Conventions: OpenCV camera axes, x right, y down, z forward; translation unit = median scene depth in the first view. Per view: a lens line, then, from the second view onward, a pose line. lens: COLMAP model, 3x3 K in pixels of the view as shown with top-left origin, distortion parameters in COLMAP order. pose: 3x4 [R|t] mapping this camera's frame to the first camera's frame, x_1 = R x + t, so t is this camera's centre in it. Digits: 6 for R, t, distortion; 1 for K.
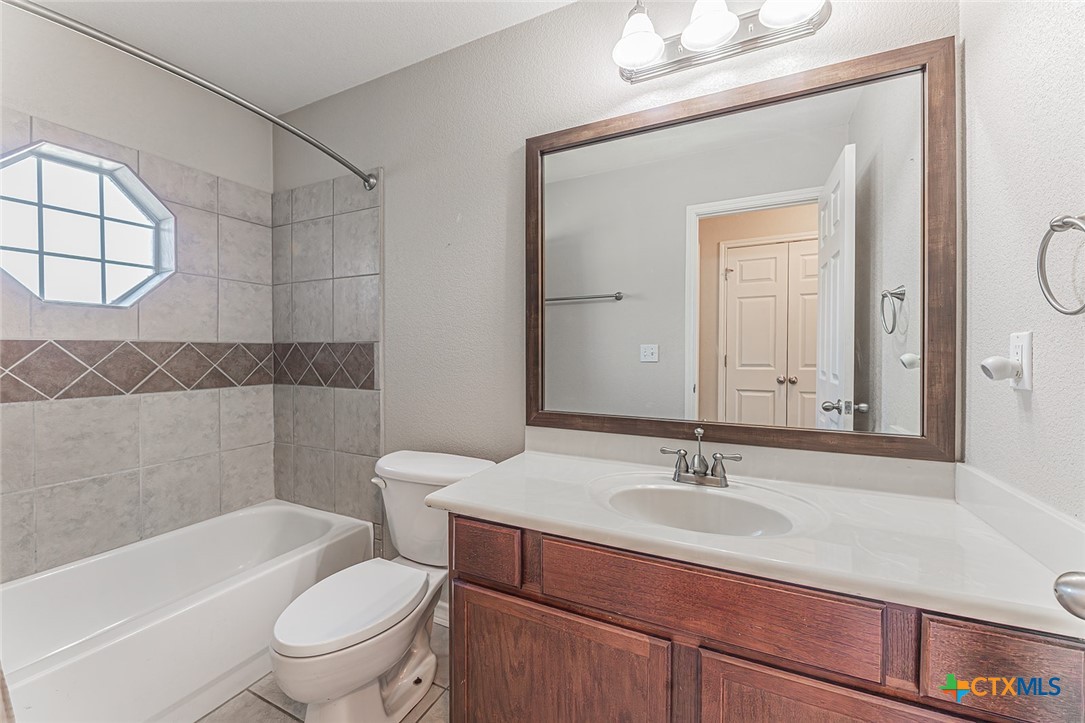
lens RADIAL K [[440.7, 0, 536.6], [0, 440.7, 356.6], [0, 0, 1]] dist [-0.005117, -0.002552]
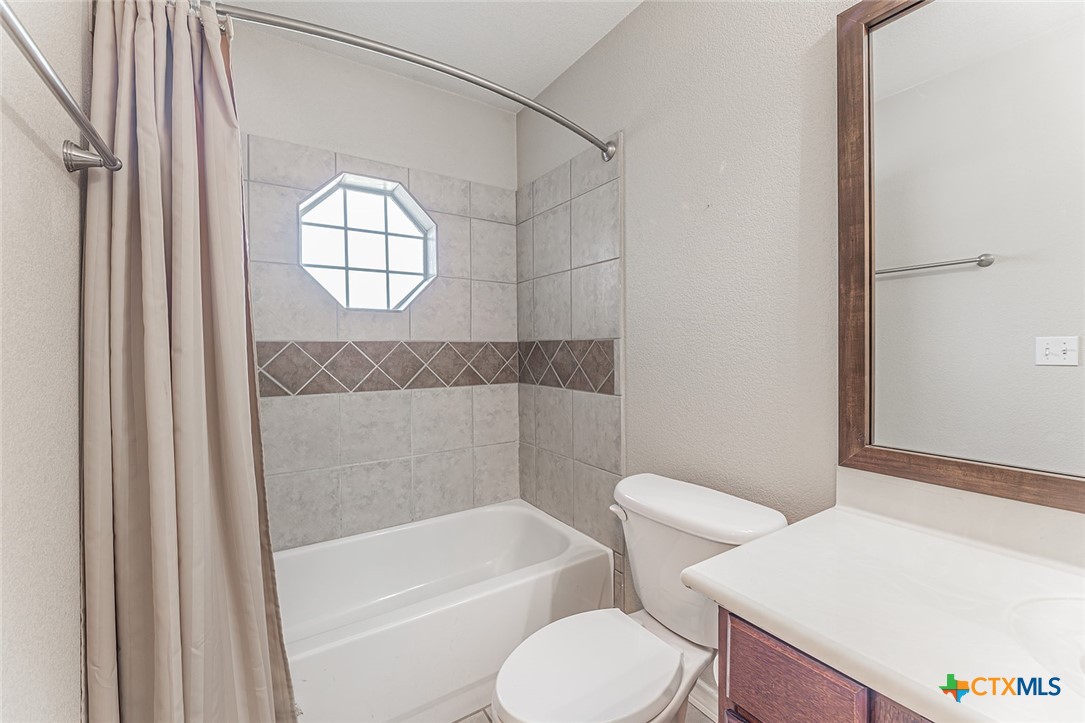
lens RADIAL K [[440.7, 0, 536.2], [0, 440.7, 347.3], [0, 0, 1]] dist [-0.005117, -0.002552]
pose [[0.857527, -0.006337, -0.514400, -0.063273], [-0.001108, 0.999899, -0.014165, -0.004656], [0.514438, 0.012717, 0.857433, 0.202856]]
